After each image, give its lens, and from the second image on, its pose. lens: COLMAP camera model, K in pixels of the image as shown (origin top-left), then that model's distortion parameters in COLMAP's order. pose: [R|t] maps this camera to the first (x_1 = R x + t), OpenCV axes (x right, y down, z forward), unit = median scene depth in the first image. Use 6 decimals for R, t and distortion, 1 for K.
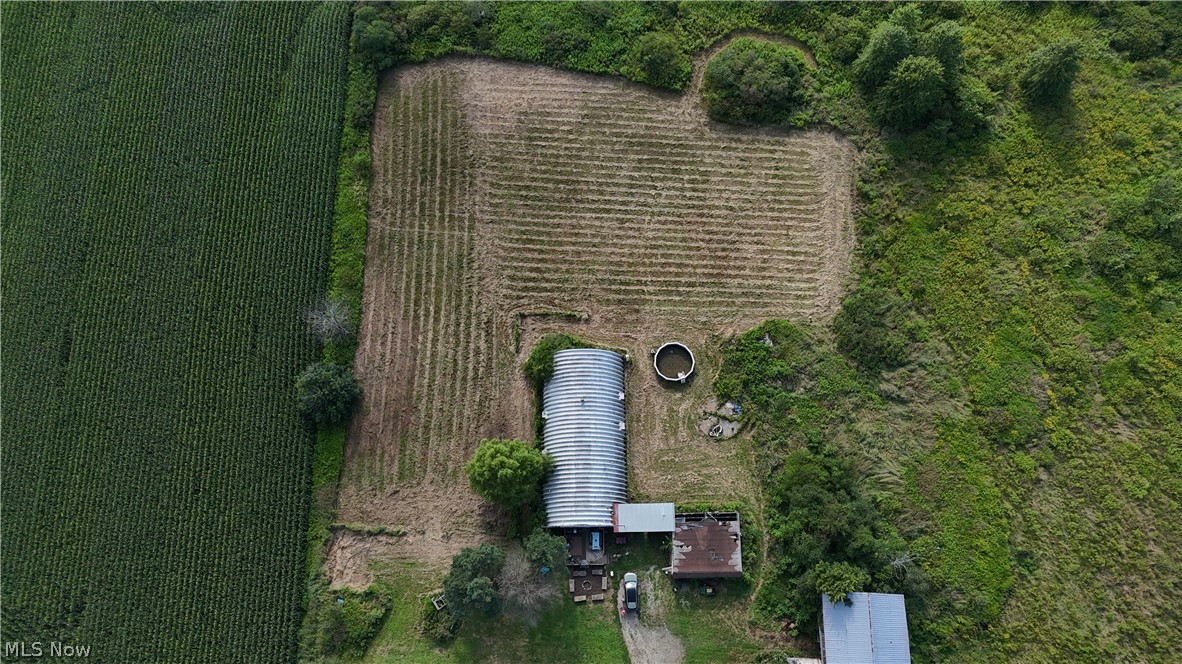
lens RADIAL K [[868.5, 0, 591.0], [0, 868.5, 332.0], [0, 0, 1]] dist [0.081272, -0.088843]
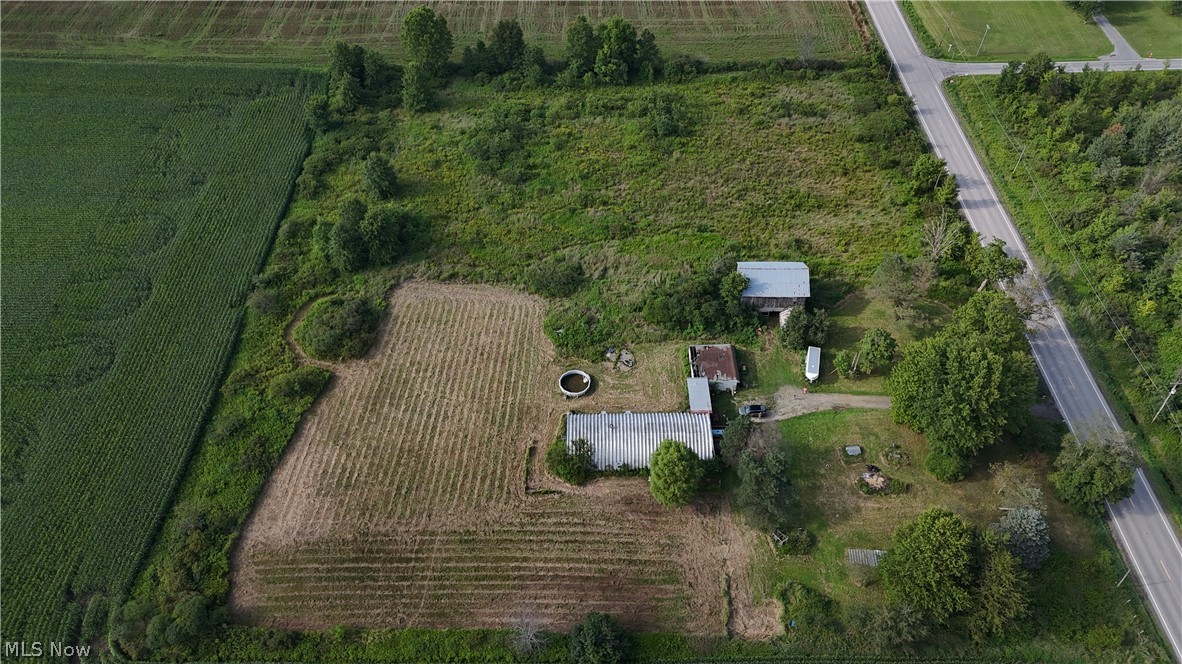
lens RADIAL K [[868.5, 0, 591.0], [0, 868.5, 332.0], [0, 0, 1]] dist [0.081272, -0.088843]
pose [[0.004897, -0.696679, 0.717366, -0.728652], [0.952958, 0.220664, 0.207795, -0.213259], [-0.303064, 0.682602, 0.664986, 0.093693]]
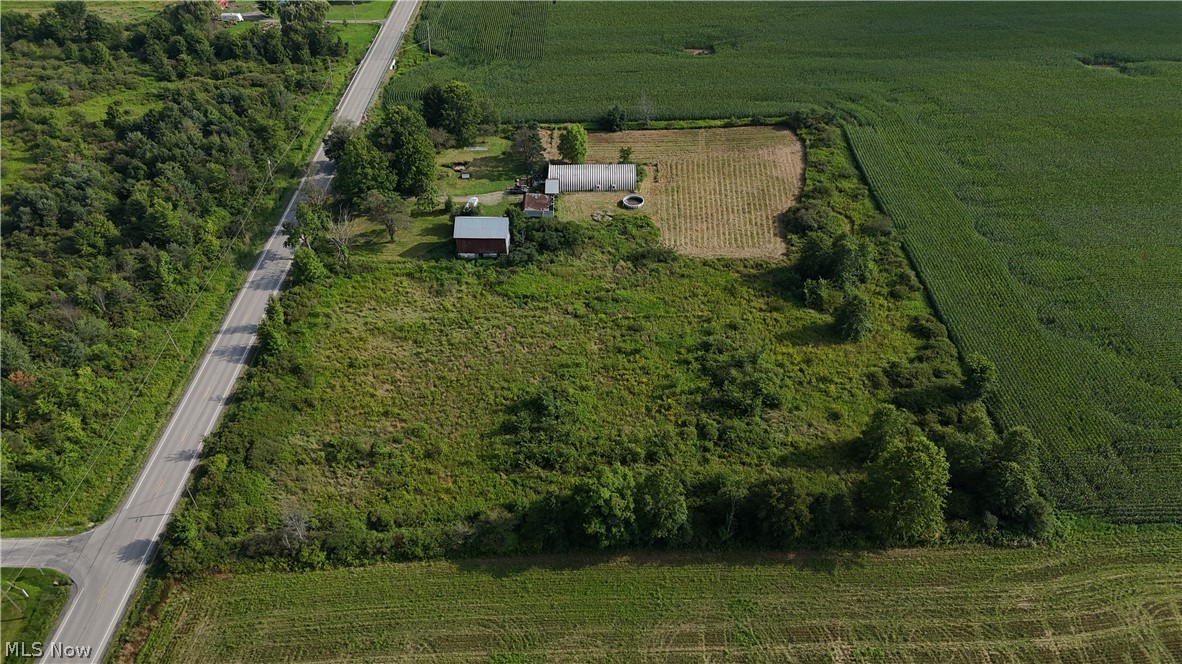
lens RADIAL K [[868.5, 0, 591.0], [0, 868.5, 332.0], [0, 0, 1]] dist [0.081272, -0.088843]
pose [[-0.001475, 0.639111, -0.769113, 1.651734], [-0.945170, 0.250283, 0.209790, -0.194731], [0.326575, 0.727252, 0.603699, 0.036358]]
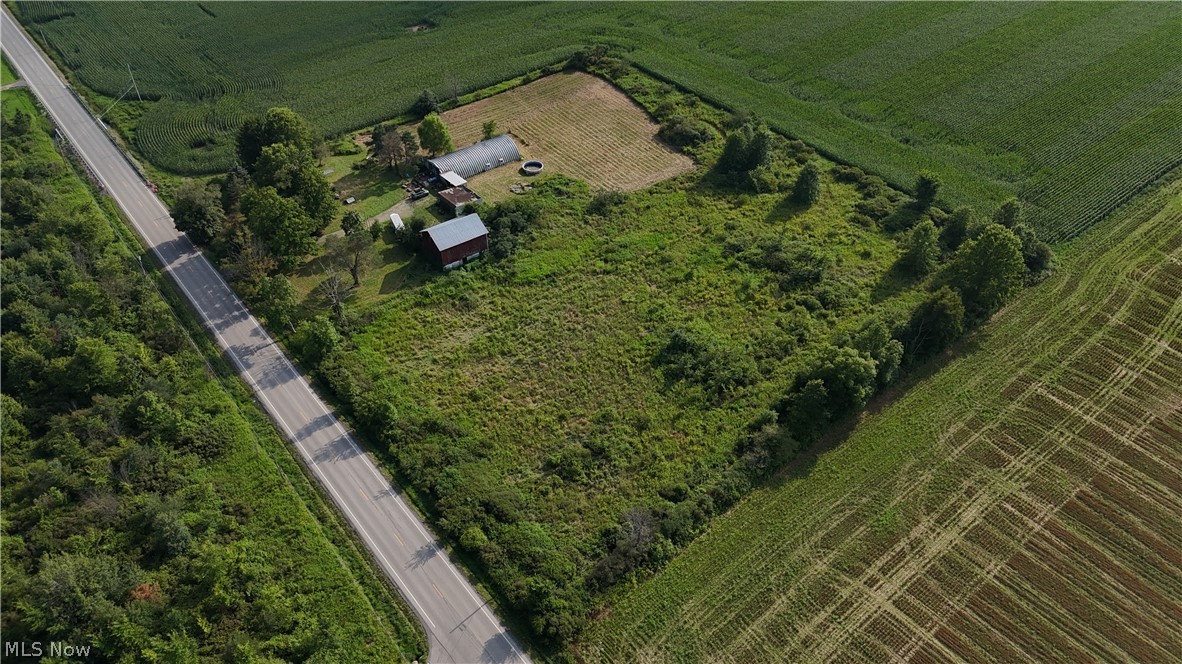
lens RADIAL K [[868.5, 0, 591.0], [0, 868.5, 332.0], [0, 0, 1]] dist [0.081272, -0.088843]
pose [[0.623551, 0.517853, -0.585672, 1.422589], [-0.745679, 0.618997, -0.246587, 0.608934], [0.234833, 0.590483, 0.772129, -0.225610]]
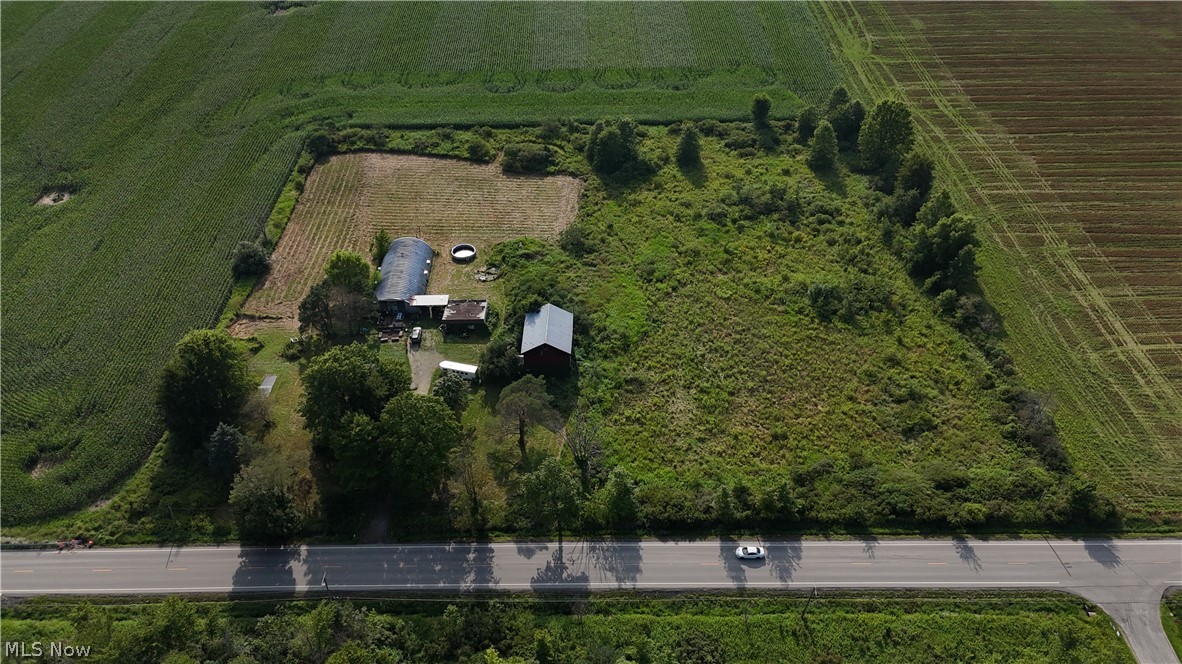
lens RADIAL K [[868.5, 0, 591.0], [0, 868.5, 332.0], [0, 0, 1]] dist [0.081272, -0.088843]
pose [[0.999847, 0.009550, 0.014626, 0.305664], [-0.000257, 0.845266, -0.534346, 1.019909], [-0.017466, 0.534261, 0.845139, -0.330427]]
